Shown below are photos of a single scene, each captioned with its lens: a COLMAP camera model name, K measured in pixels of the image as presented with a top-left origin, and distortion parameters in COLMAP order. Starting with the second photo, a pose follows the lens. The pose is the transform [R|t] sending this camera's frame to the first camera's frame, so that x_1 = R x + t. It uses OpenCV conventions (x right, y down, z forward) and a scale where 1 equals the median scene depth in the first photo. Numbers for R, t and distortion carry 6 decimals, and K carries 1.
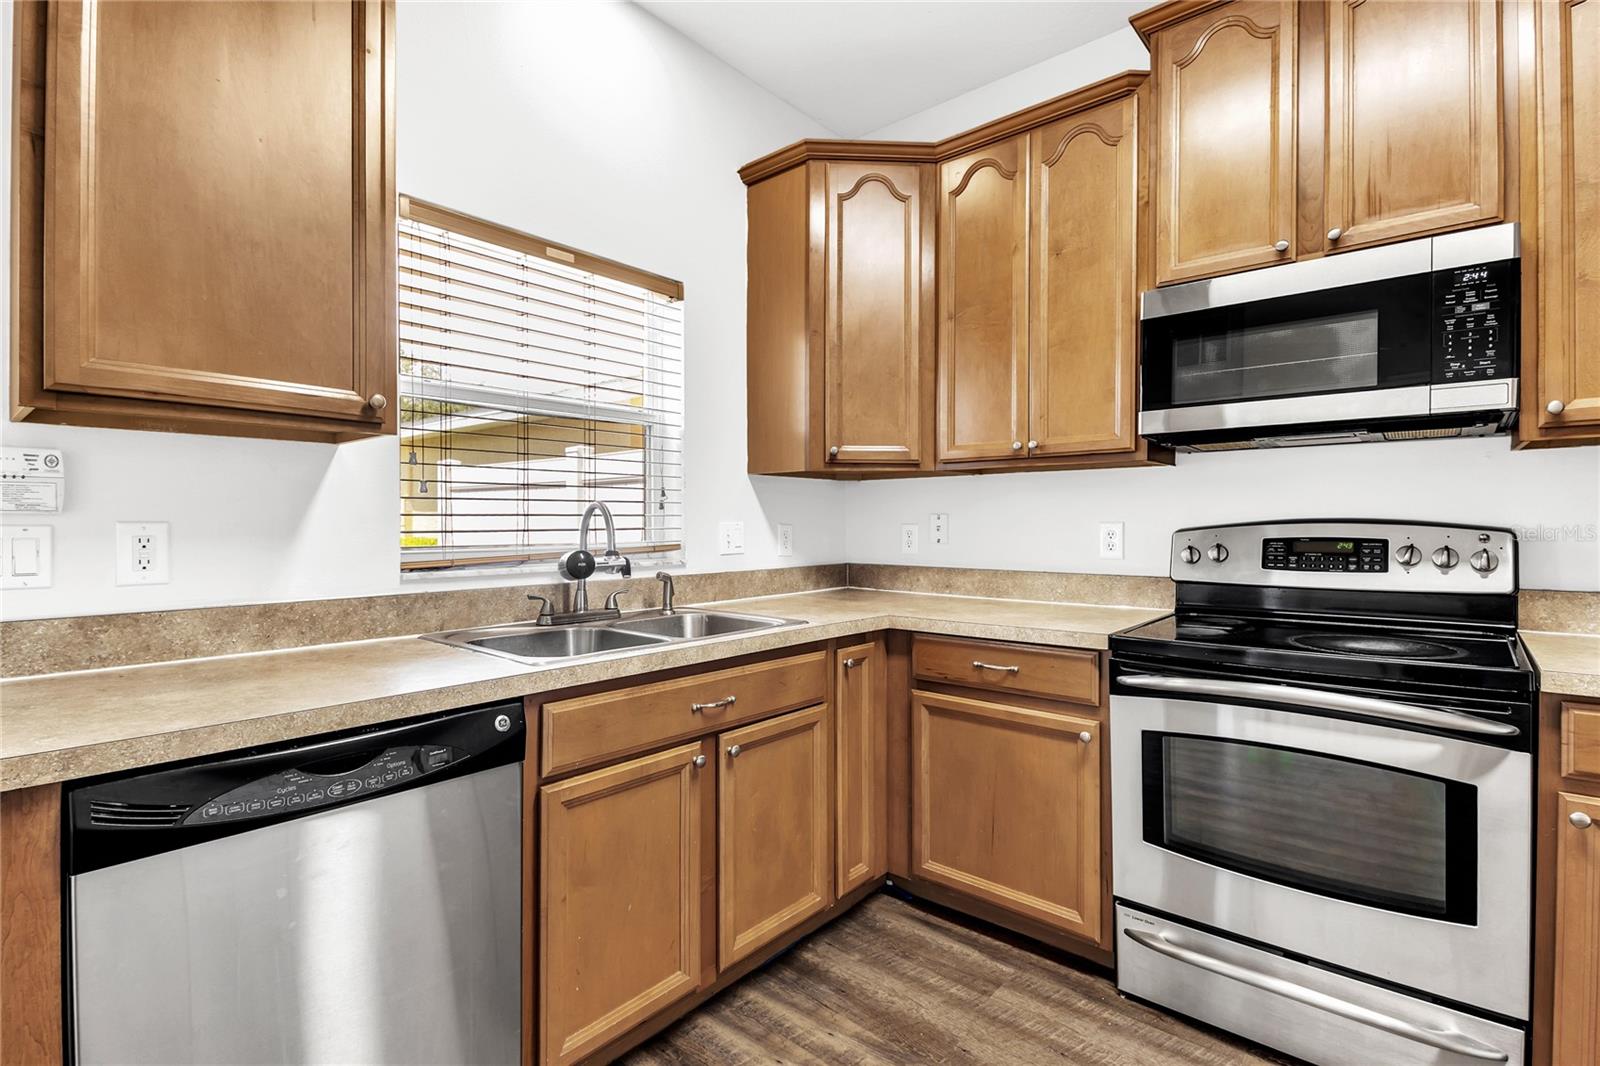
lens RADIAL K [[748.7, 0, 798.4], [0, 748.7, 533.0], [0, 0, 1]] dist [0.002150, -0.000181]
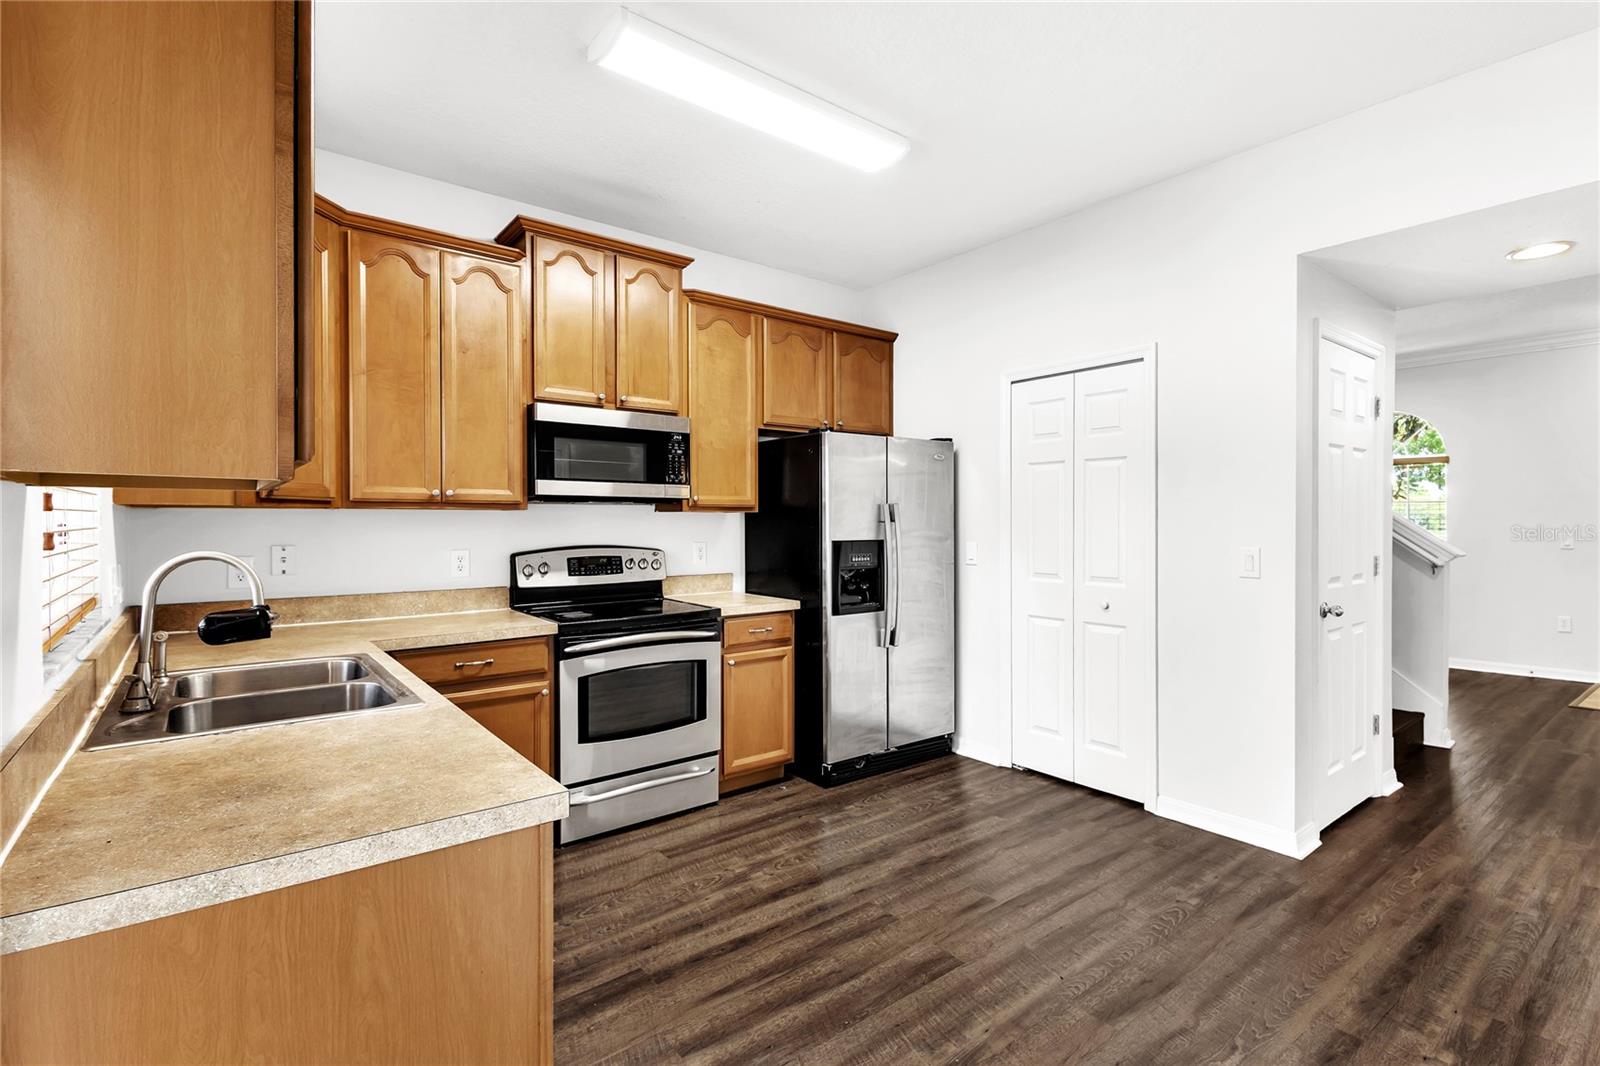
lens RADIAL K [[748.7, 0, 798.7], [0, 748.7, 526.2], [0, 0, 1]] dist [0.002150, -0.000181]
pose [[0.183605, -0.001264, 0.982999, -1.024986], [0.016757, 0.999858, -0.001844, -0.057329], [-0.982857, 0.016810, 0.183601, 0.200605]]
